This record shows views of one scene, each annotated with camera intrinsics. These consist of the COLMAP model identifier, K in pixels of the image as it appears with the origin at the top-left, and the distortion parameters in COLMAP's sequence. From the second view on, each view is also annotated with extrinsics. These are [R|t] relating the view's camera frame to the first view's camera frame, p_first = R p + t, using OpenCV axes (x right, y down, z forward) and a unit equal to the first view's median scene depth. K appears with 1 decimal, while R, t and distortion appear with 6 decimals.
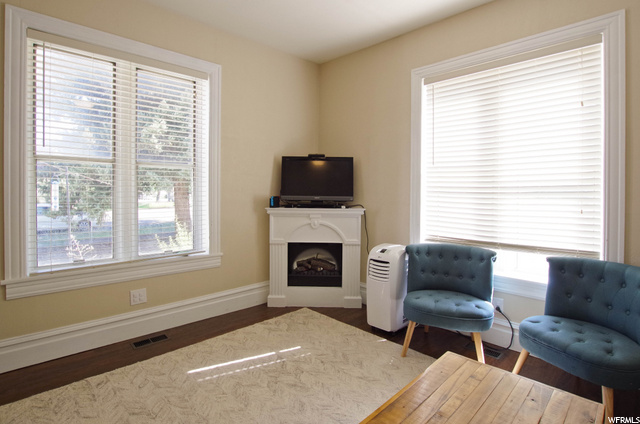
lens RADIAL K [[323.0, 0, 320.8], [0, 323.0, 189.7], [0, 0, 1]] dist [-0.015481, 0.000413]
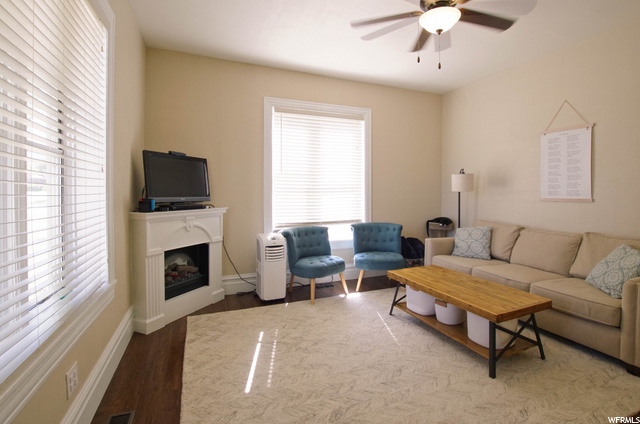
lens RADIAL K [[301.4, 0, 321.5], [0, 301.4, 194.4], [0, 0, 1]] dist [-0.006340, 0.002070]
pose [[0.385855, -0.011360, 0.922490, -0.894359], [0.002267, 0.999933, 0.011366, 0.004285], [-0.922557, -0.002294, 0.385855, 0.396990]]
